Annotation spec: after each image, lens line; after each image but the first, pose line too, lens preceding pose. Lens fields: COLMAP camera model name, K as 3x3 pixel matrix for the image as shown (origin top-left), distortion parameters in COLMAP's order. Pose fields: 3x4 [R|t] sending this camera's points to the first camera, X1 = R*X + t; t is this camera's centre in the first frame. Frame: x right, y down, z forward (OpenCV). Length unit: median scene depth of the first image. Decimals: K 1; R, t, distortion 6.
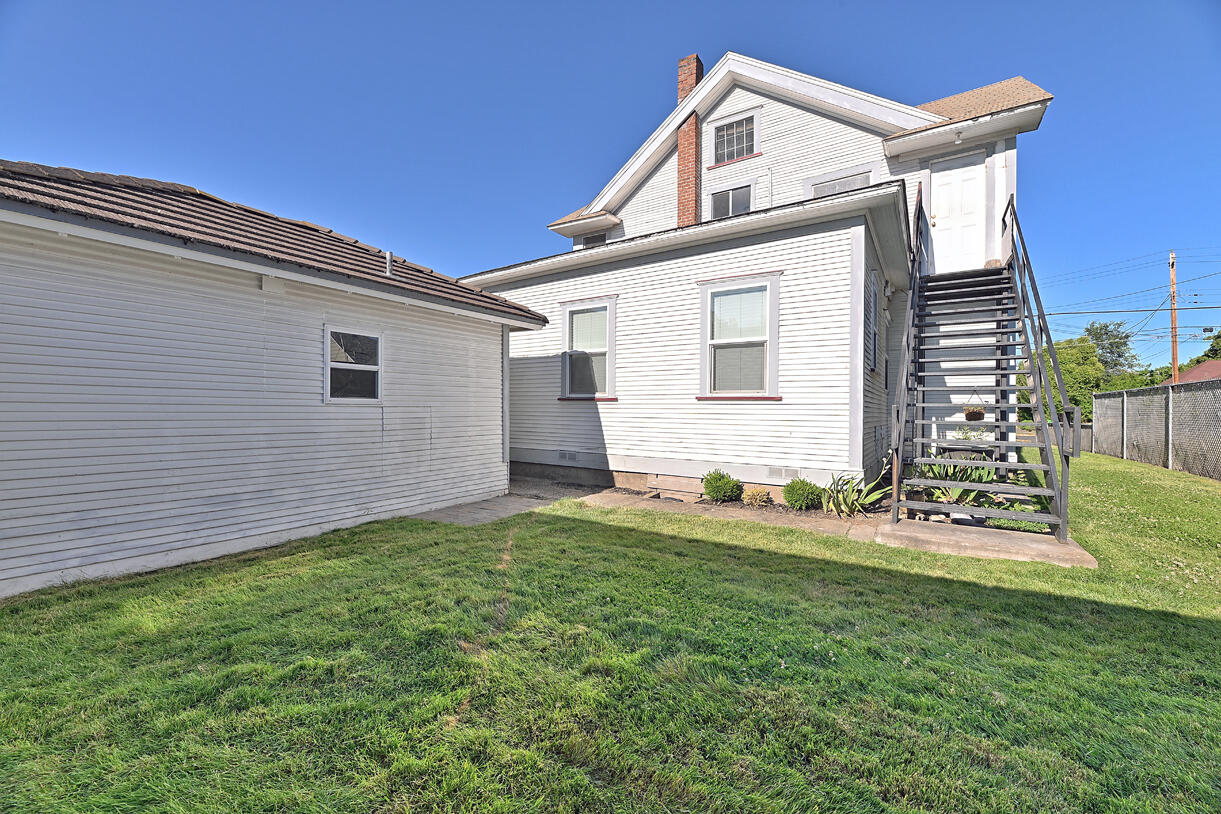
lens RADIAL K [[489.2, 0, 610.2], [0, 489.2, 410.4], [0, 0, 1]] dist [-0.003224, -0.003654]
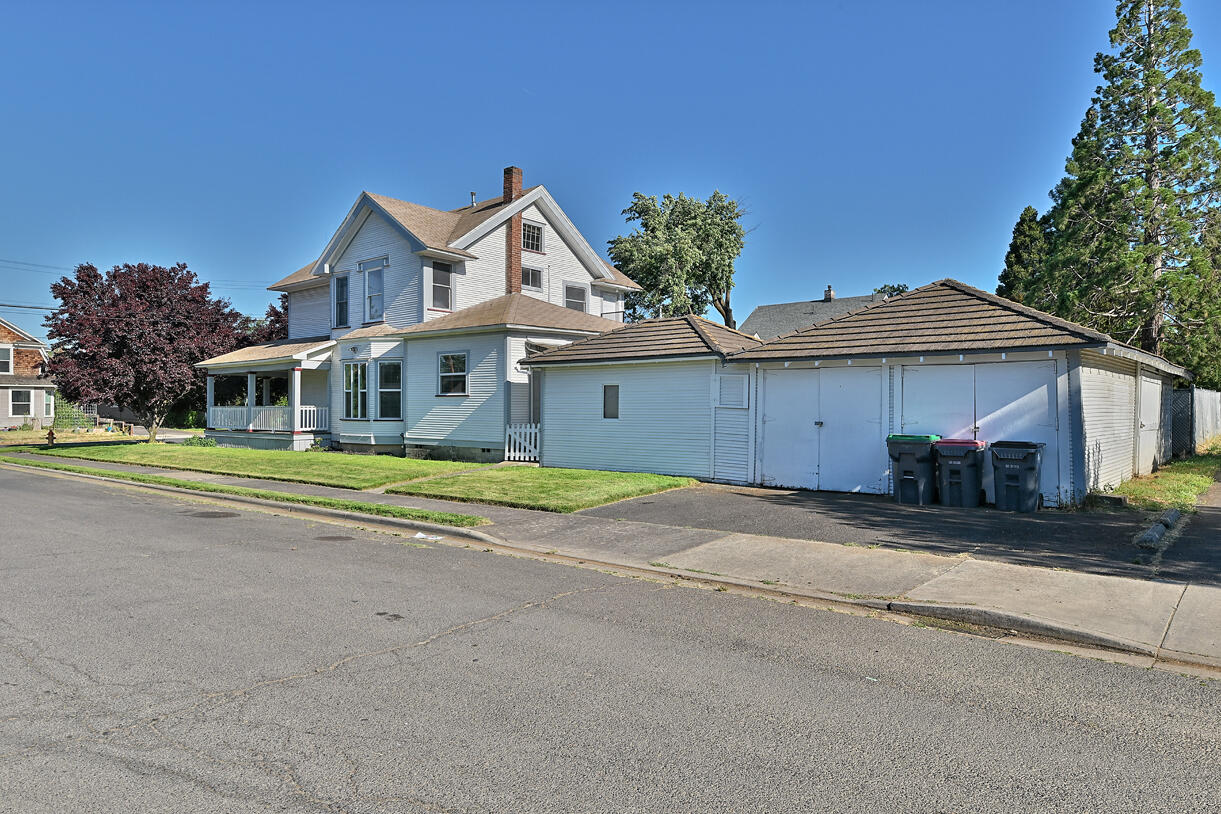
lens RADIAL K [[780.8, 0, 610.0], [0, 780.8, 403.1], [0, 0, 1]] dist [0.008450, -0.000599]
pose [[0.117930, -0.005210, 0.993008, -2.980421], [-0.007725, 0.999951, 0.006164, -0.064945], [-0.992992, -0.008398, 0.117884, 0.632431]]
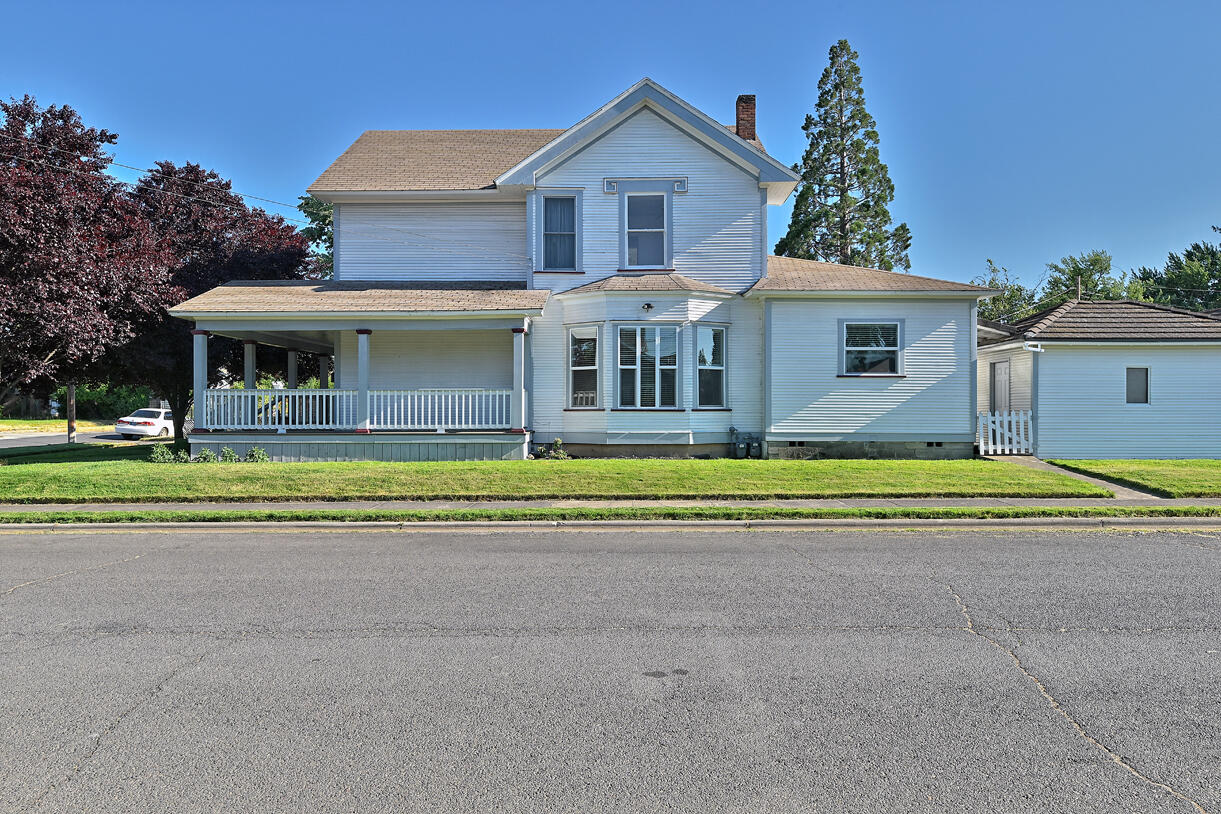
lens RADIAL K [[780.8, 0, 610.6], [0, 780.8, 409.0], [0, 0, 1]] dist [0.008450, -0.000599]
pose [[-0.538716, -0.014520, 0.842363, -1.757280], [-0.013720, 0.999870, 0.008460, 0.009412], [-0.842376, -0.007000, -0.538845, 3.220450]]
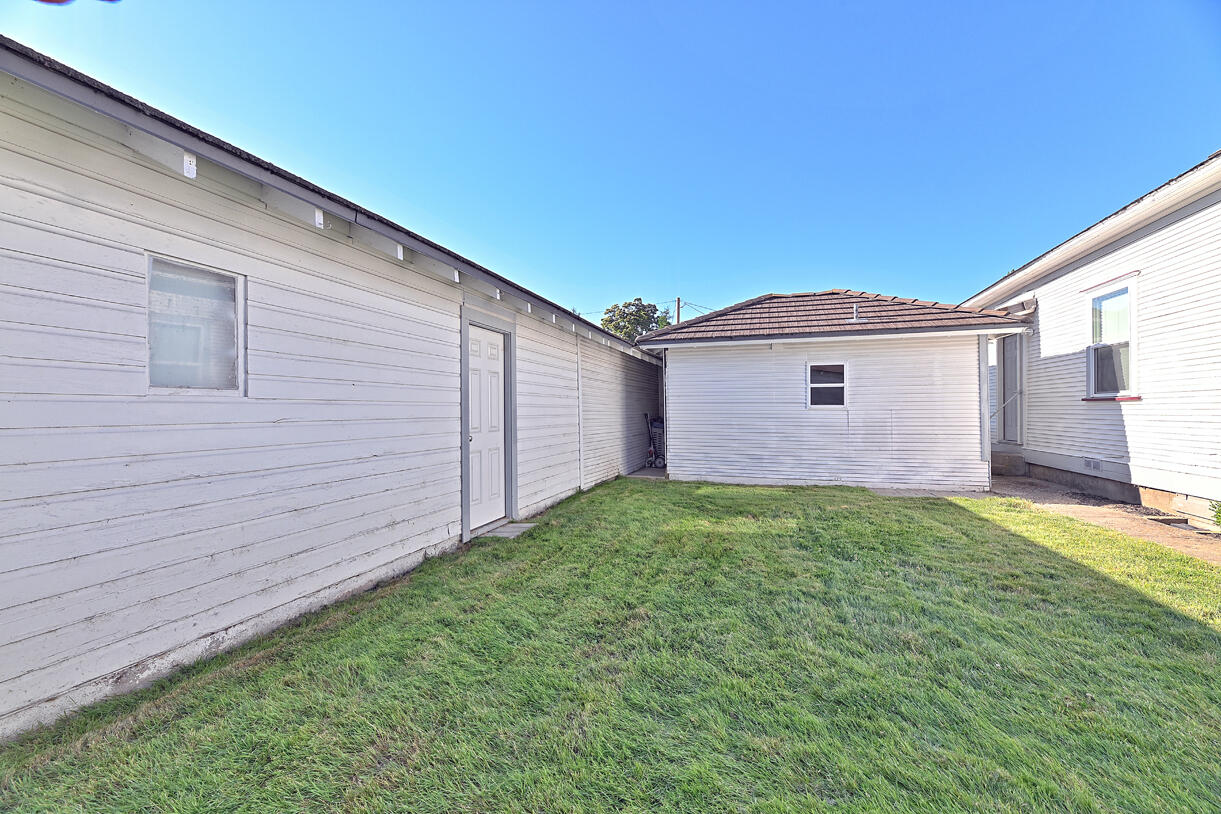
lens RADIAL K [[489.2, 0, 604.0], [0, 489.2, 407.6], [0, 0, 1]] dist [-0.003224, -0.003654]
pose [[0.261057, -0.013898, -0.965223, 0.524420], [0.001233, 0.999900, -0.014064, 0.002762], [0.965323, 0.002481, 0.261048, -0.072128]]
